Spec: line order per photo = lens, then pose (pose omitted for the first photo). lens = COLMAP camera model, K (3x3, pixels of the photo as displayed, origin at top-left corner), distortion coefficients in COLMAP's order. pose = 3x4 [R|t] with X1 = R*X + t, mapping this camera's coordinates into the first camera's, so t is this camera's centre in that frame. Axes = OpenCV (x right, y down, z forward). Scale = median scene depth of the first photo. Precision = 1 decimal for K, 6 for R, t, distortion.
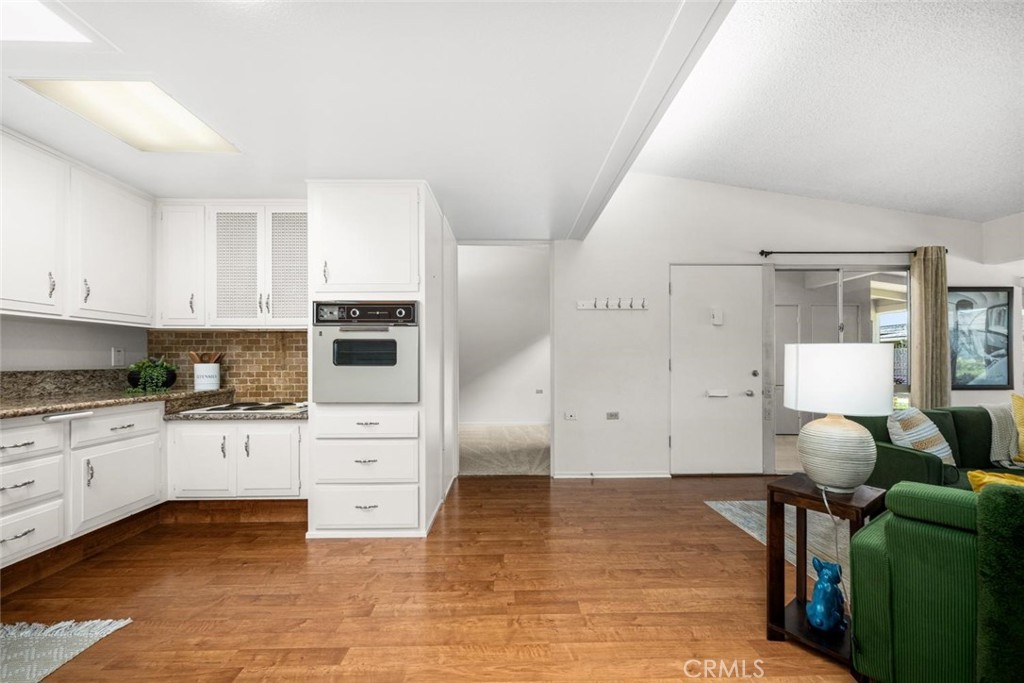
lens RADIAL K [[419.9, 0, 505.3], [0, 419.9, 360.7], [0, 0, 1]] dist [0.001649, -0.001062]
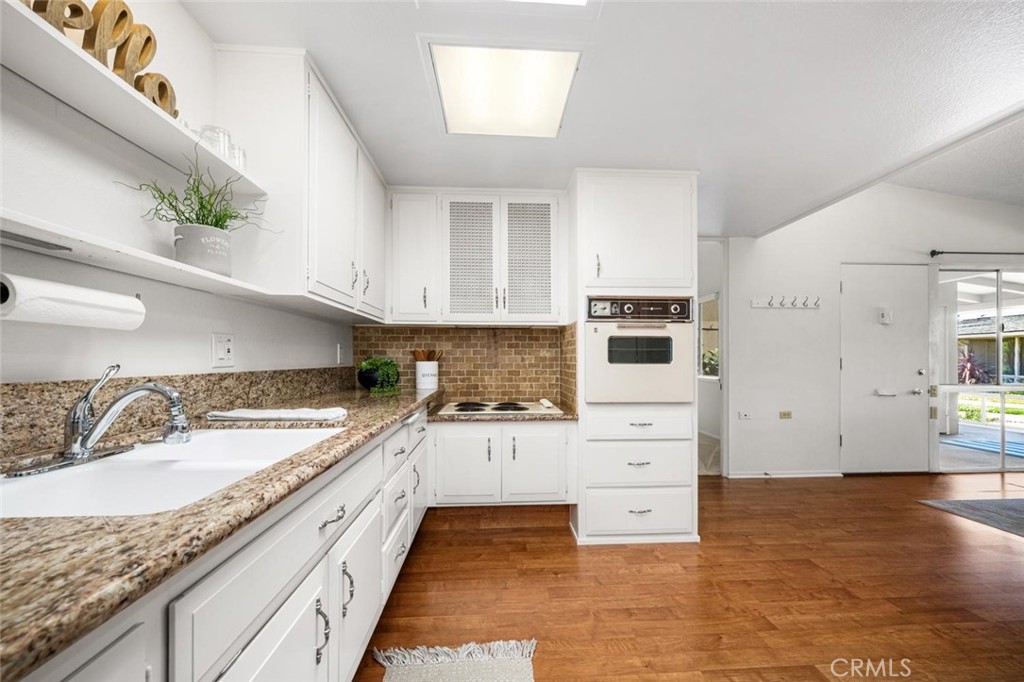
lens RADIAL K [[419.9, 0, 510.1], [0, 419.9, 358.3], [0, 0, 1]] dist [0.001649, -0.001062]
pose [[0.999085, 0.002856, 0.042677, -0.594916], [-0.002811, 0.999995, -0.001122, 0.000740], [-0.042680, 0.001001, 0.999088, 0.049786]]
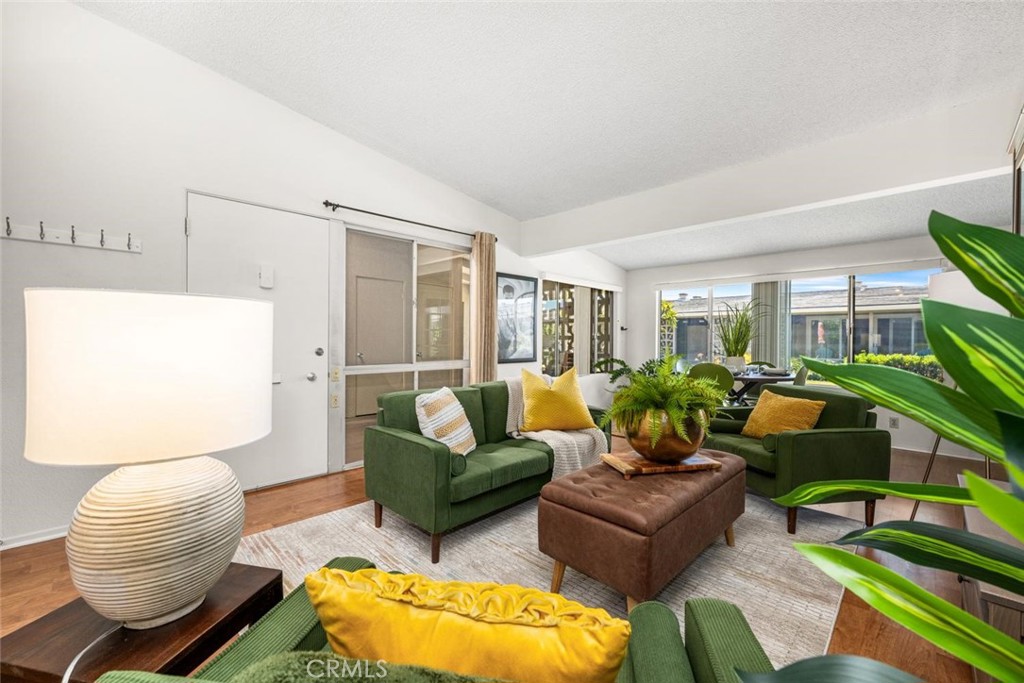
lens RADIAL K [[419.9, 0, 515.5], [0, 419.9, 344.9], [0, 0, 1]] dist [0.001649, -0.001062]
pose [[0.715946, -0.005972, 0.698130, 0.413555], [-0.007722, 0.999835, 0.016472, -0.000351], [-0.698113, -0.017184, 0.715781, 0.218969]]
